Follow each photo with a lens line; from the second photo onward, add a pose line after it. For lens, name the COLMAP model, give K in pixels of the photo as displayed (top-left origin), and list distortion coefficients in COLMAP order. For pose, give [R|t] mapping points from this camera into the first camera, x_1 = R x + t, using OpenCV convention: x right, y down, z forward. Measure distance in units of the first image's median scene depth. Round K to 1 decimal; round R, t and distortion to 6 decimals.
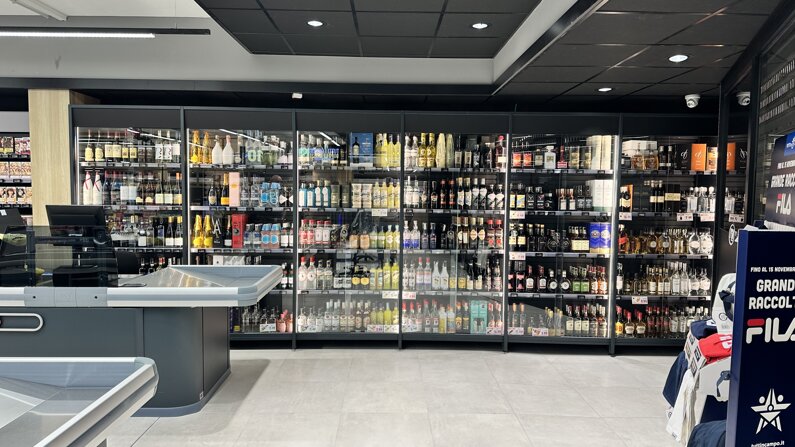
lens RADIAL K [[567.8, 0, 397.2], [0, 567.8, 223.0], [0, 0, 1]] dist [0.006071, 0.000898]
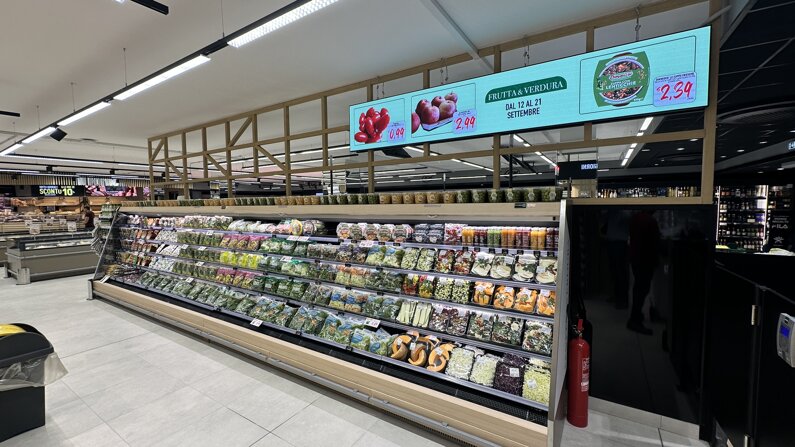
lens RADIAL K [[325.9, 0, 397.8], [0, 325.9, 224.0], [0, 0, 1]] dist [-0.001243, -0.000160]
pose [[0.836564, 0.019807, -0.547511, -0.317801], [-0.017218, 0.999803, 0.009860, 0.073100], [0.547598, 0.001178, 0.836740, -1.540497]]
